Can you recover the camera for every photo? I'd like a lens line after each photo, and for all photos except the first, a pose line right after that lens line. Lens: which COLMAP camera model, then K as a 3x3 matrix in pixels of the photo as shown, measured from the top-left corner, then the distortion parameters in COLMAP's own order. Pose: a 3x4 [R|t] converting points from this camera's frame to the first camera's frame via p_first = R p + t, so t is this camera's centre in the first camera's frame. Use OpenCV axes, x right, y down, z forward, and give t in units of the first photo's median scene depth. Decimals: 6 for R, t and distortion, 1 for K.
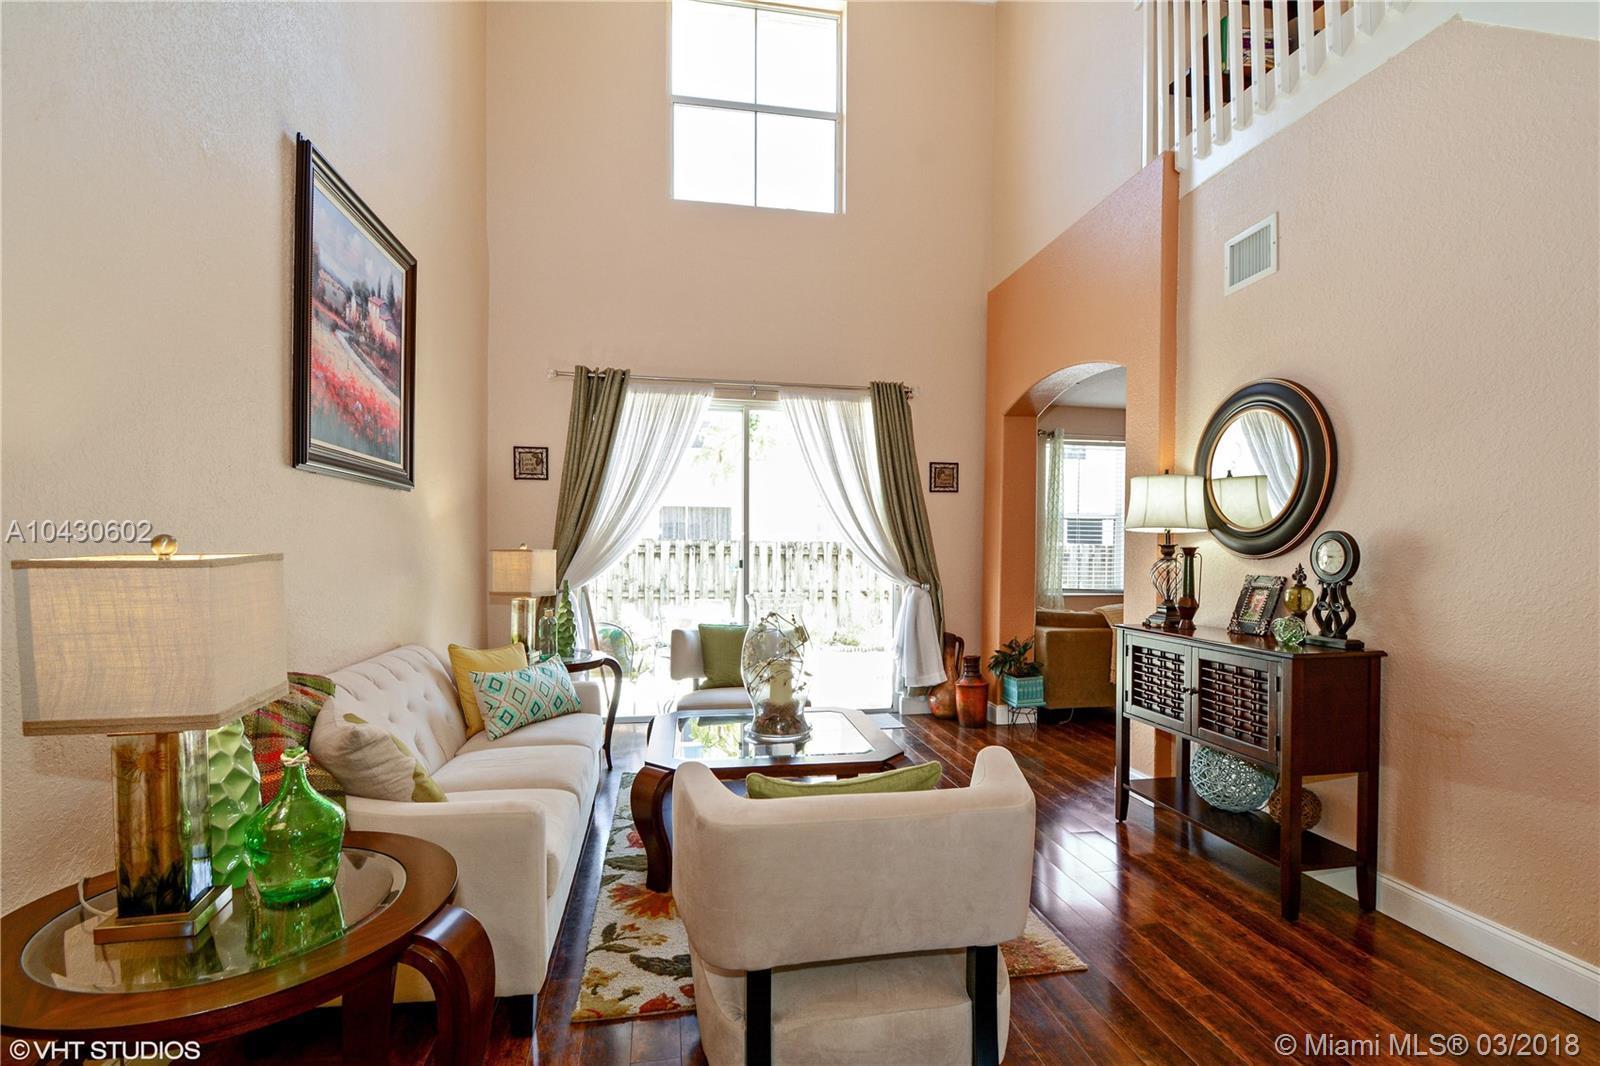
lens RADIAL K [[748.1, 0, 800.0], [0, 748.1, 533.0], [0, 0, 1]] dist [-0.000002, -0.000010]
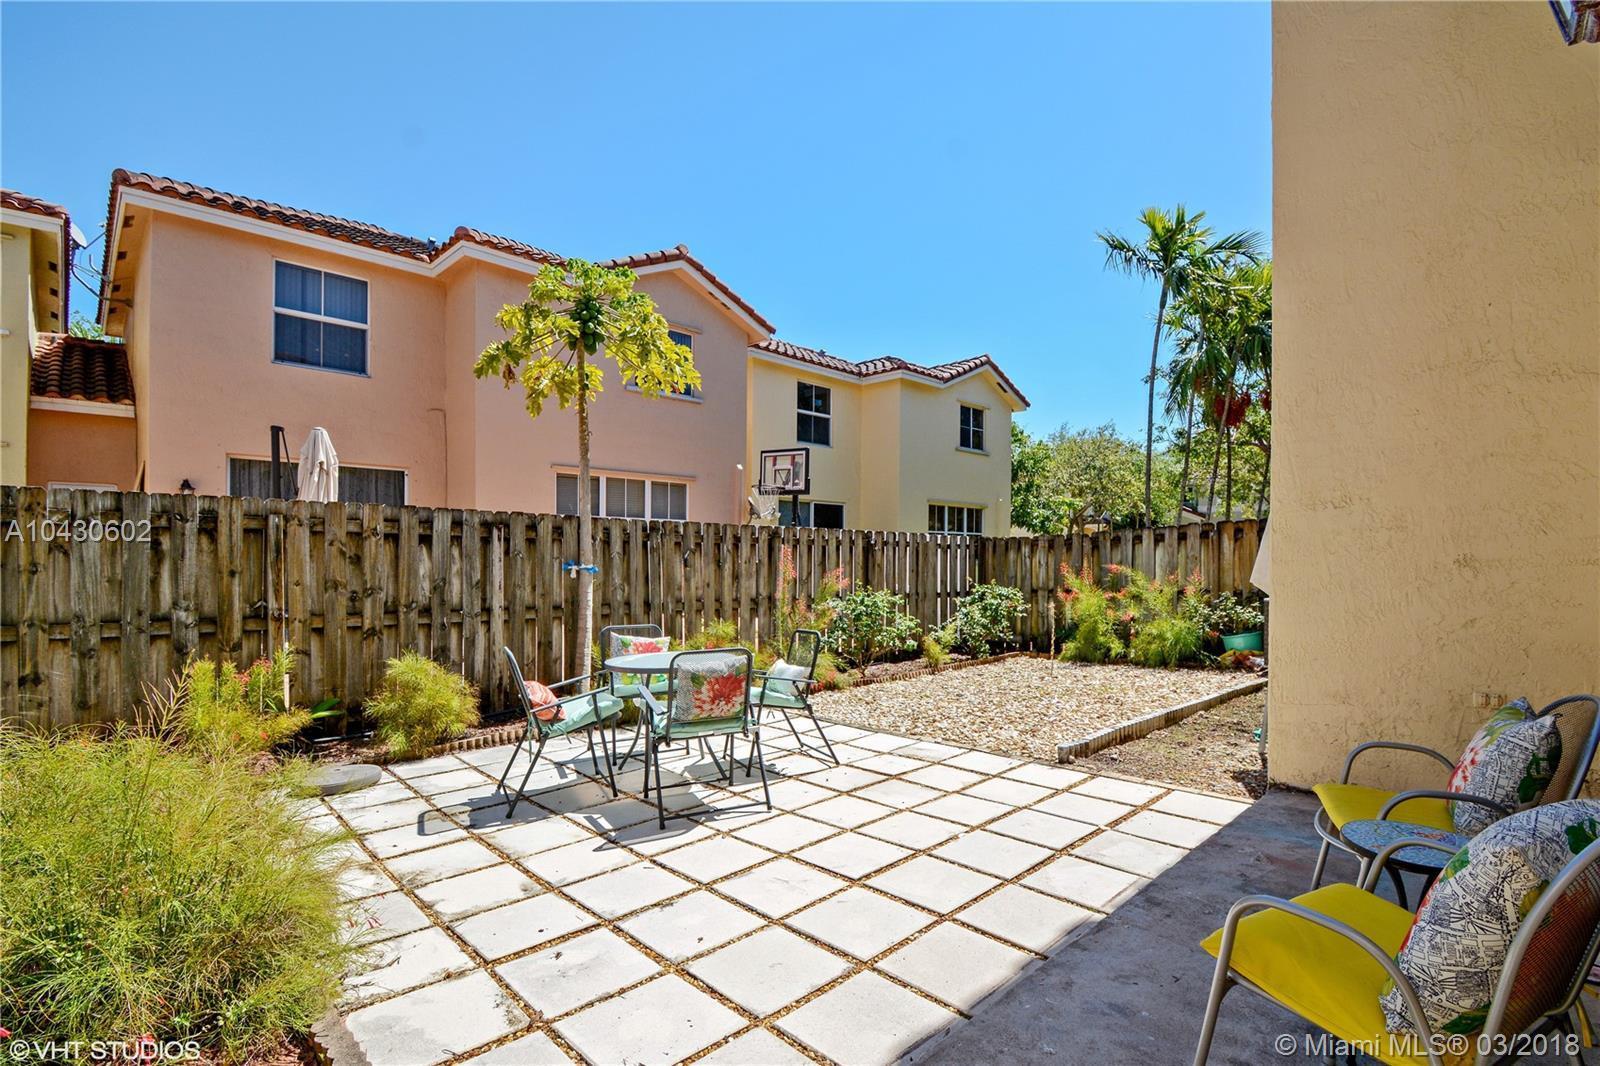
lens RADIAL K [[748.1, 0, 800.0], [0, 748.1, 533.0], [0, 0, 1]] dist [-0.000002, -0.000010]
pose [[0.824789, 0.014042, 0.565266, -0.267467], [0.001465, 0.999635, -0.026969, 0.038794], [-0.565438, 0.023072, 0.824468, 0.443031]]
